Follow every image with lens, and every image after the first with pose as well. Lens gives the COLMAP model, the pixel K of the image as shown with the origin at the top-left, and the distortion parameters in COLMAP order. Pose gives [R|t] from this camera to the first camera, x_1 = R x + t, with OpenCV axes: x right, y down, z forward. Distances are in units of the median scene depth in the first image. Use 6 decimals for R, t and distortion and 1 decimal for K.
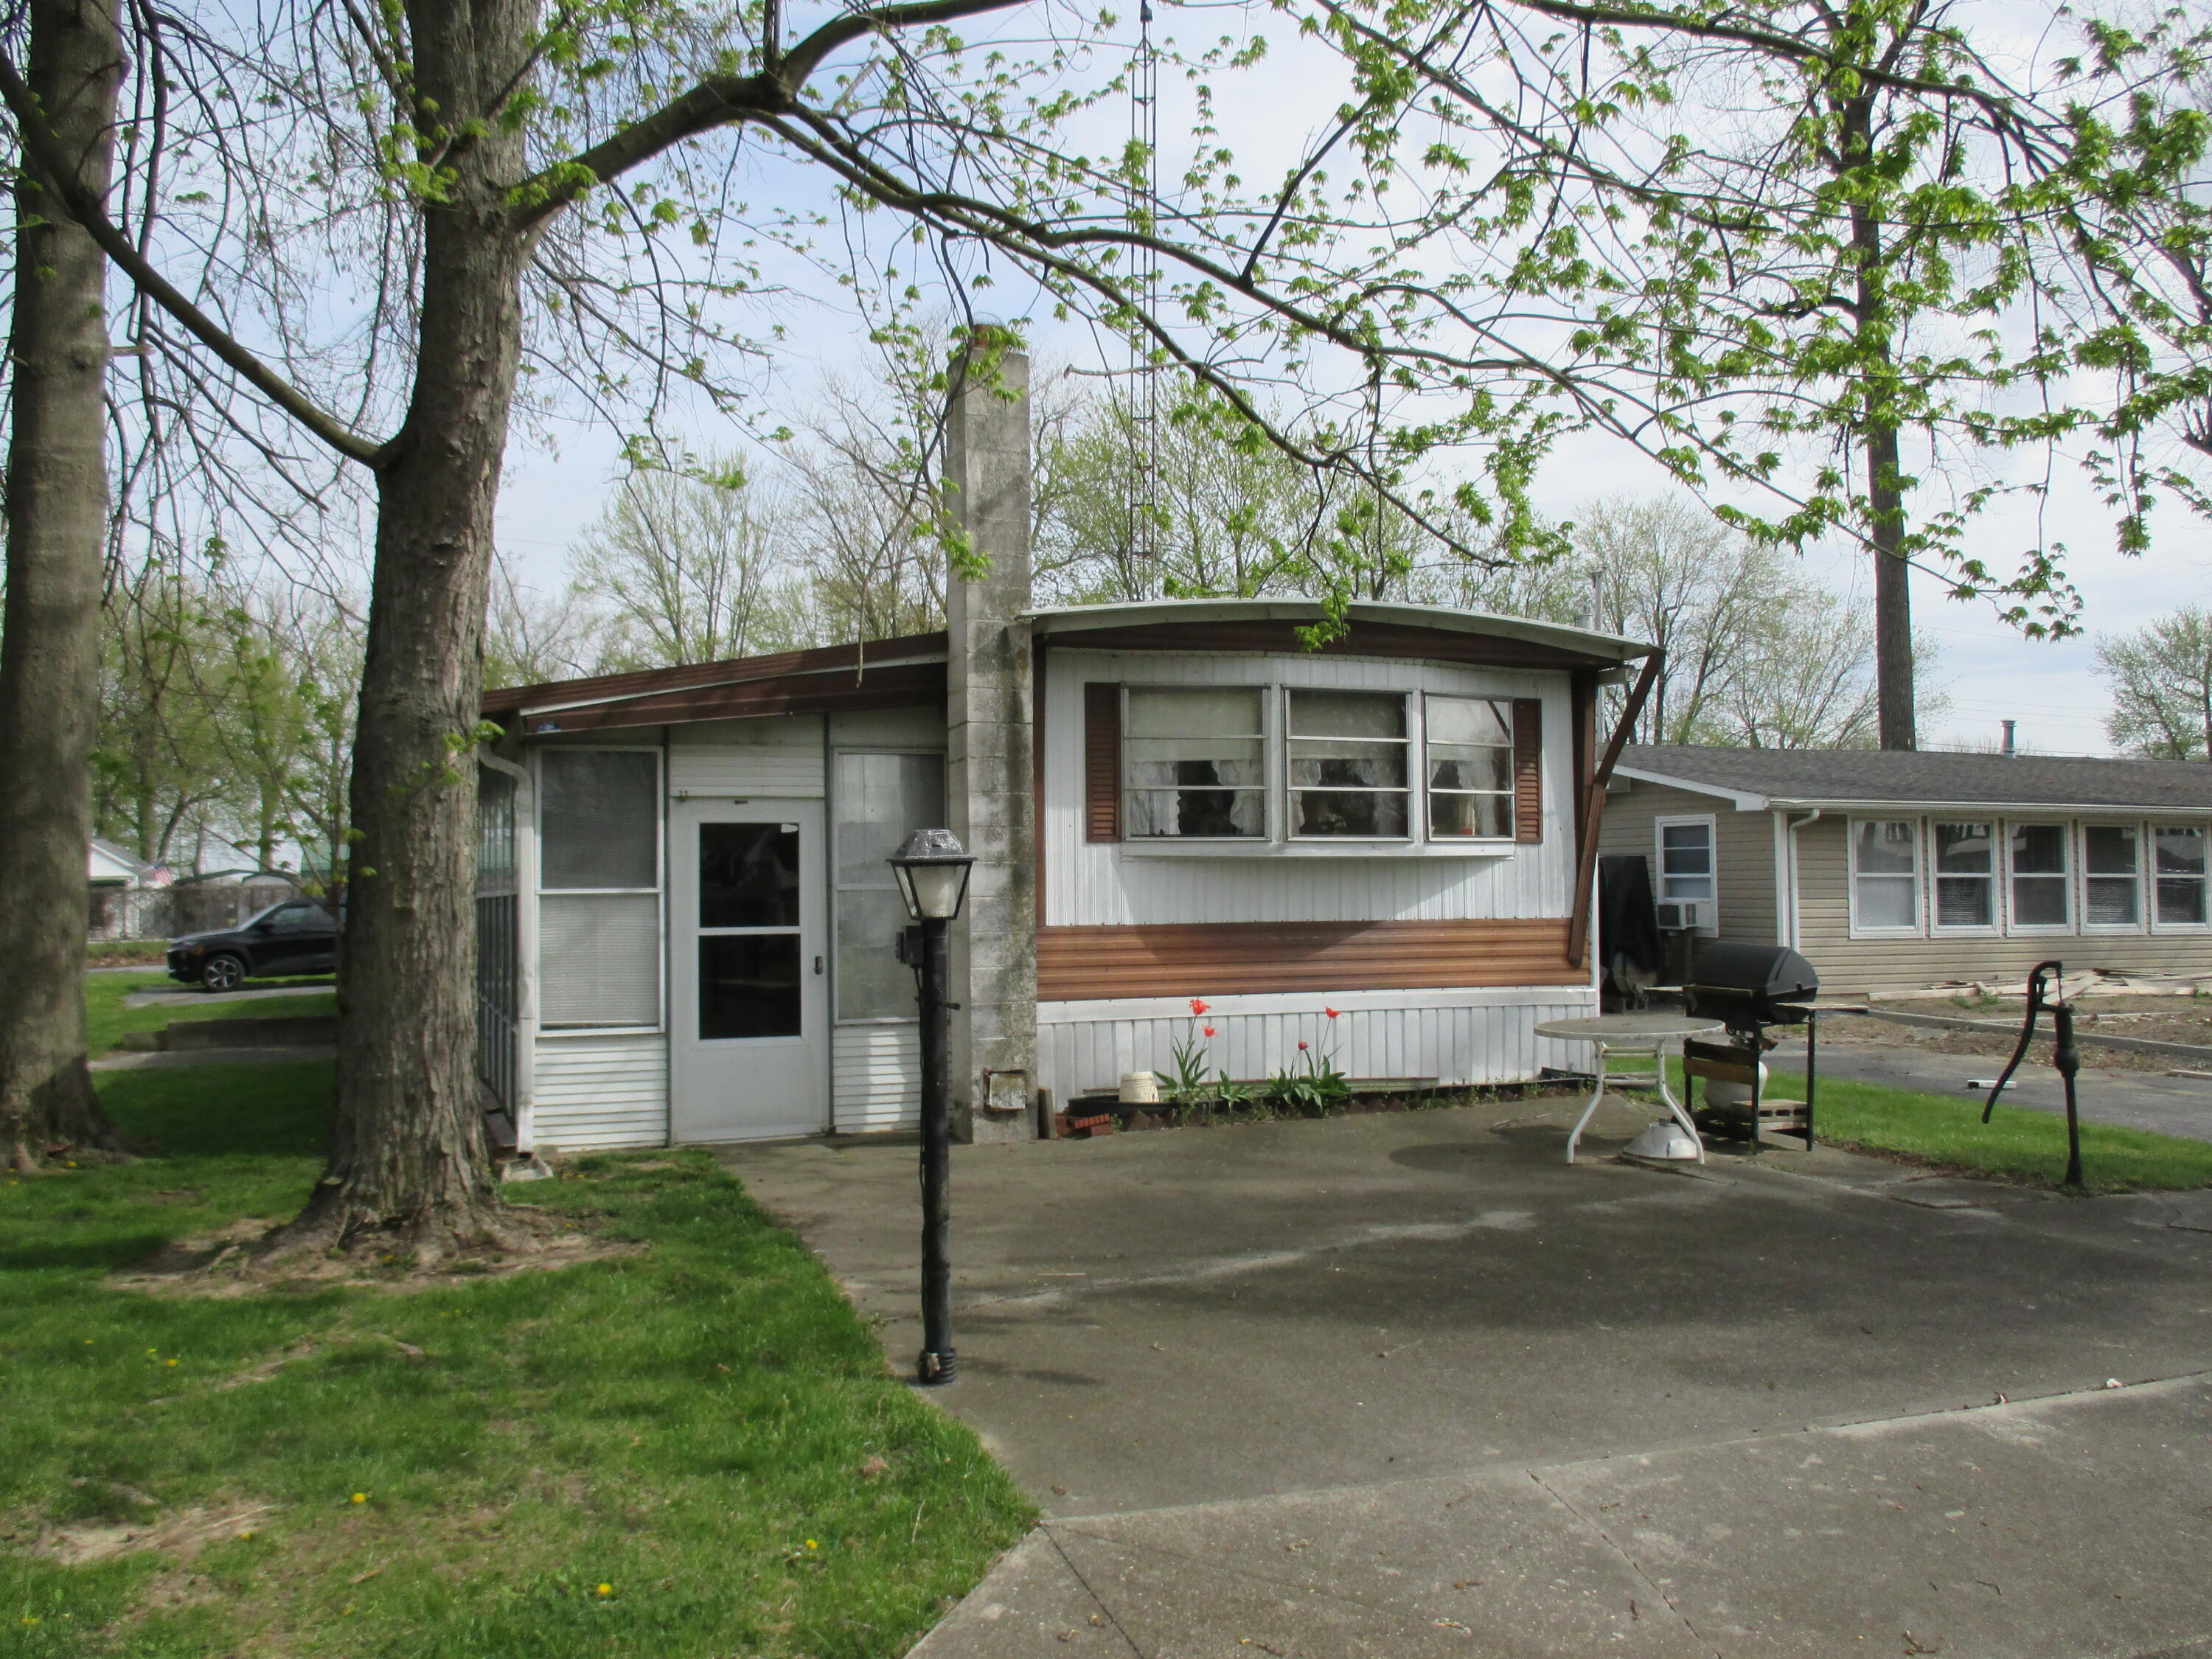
lens RADIAL K [[1874.9, 0, 1106.0], [0, 1874.9, 829.5], [0, 0, 1]] dist [0.001725, 0.001684]
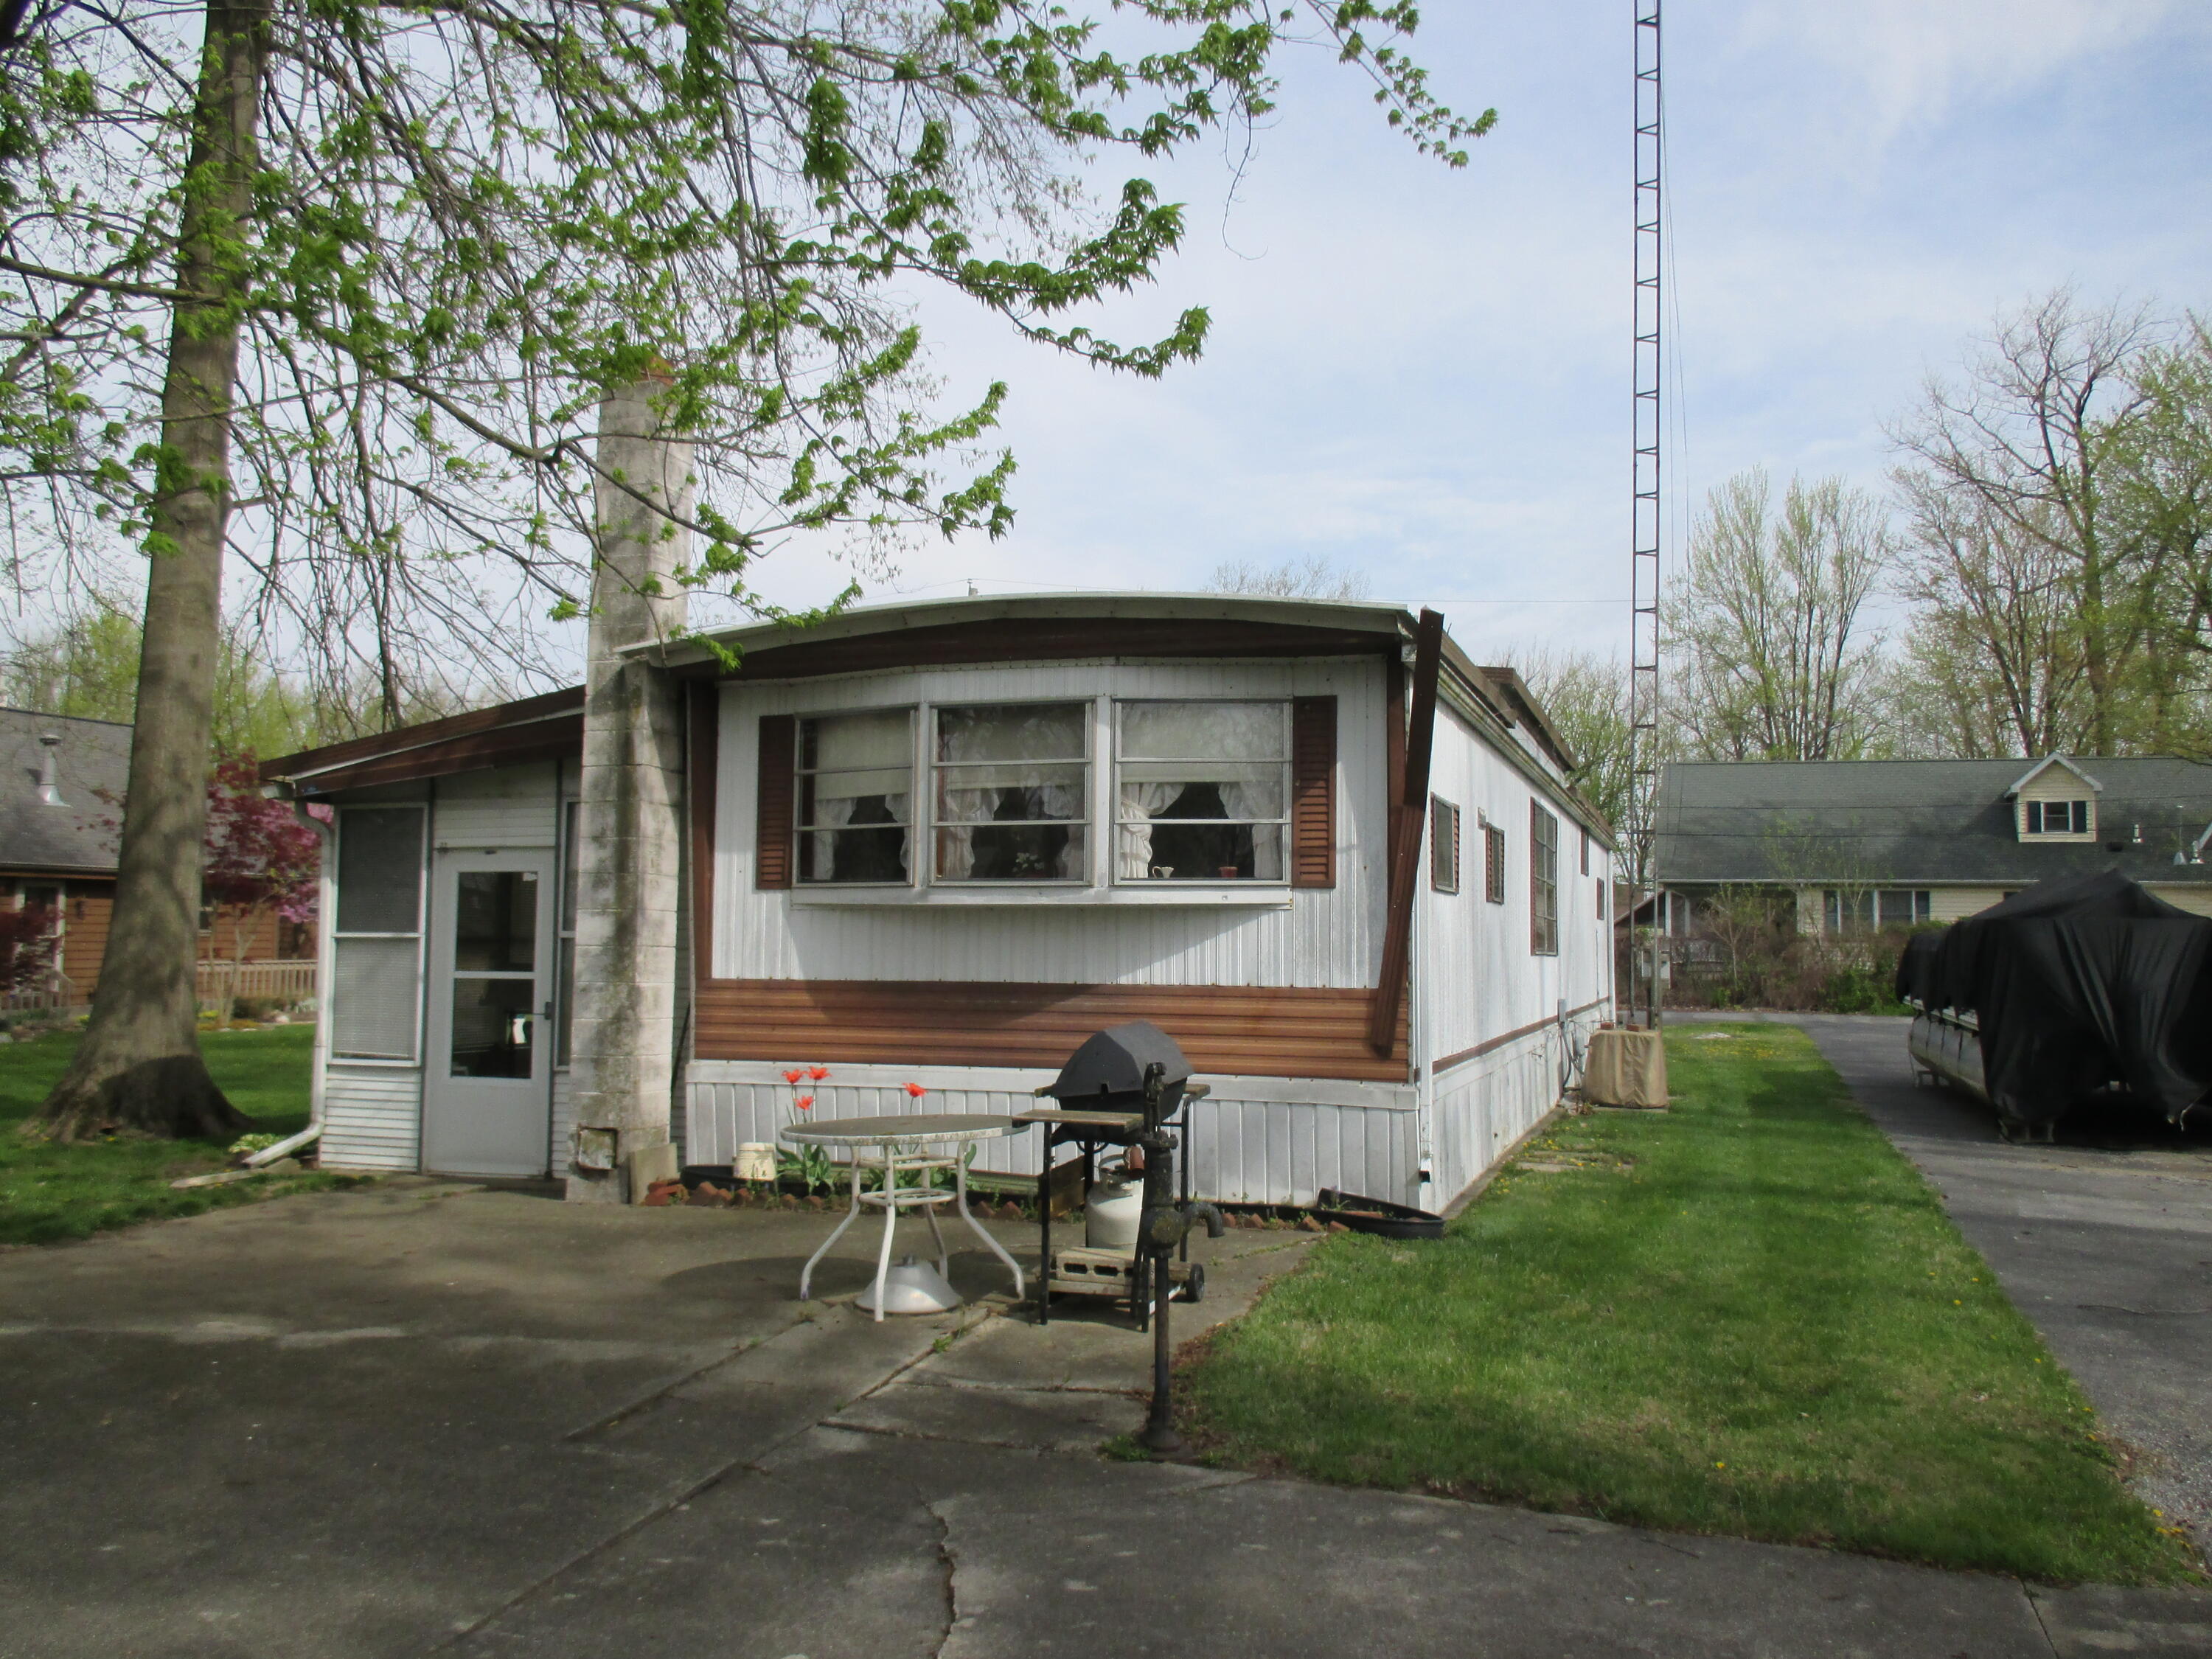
lens RADIAL K [[1874.9, 0, 1106.0], [0, 1874.9, 829.5], [0, 0, 1]] dist [0.001725, 0.001684]
pose [[0.752428, -0.023663, -0.658250, 0.735158], [0.009852, 0.999647, -0.024674, 0.001906], [0.658601, 0.012080, 0.752395, 0.421515]]
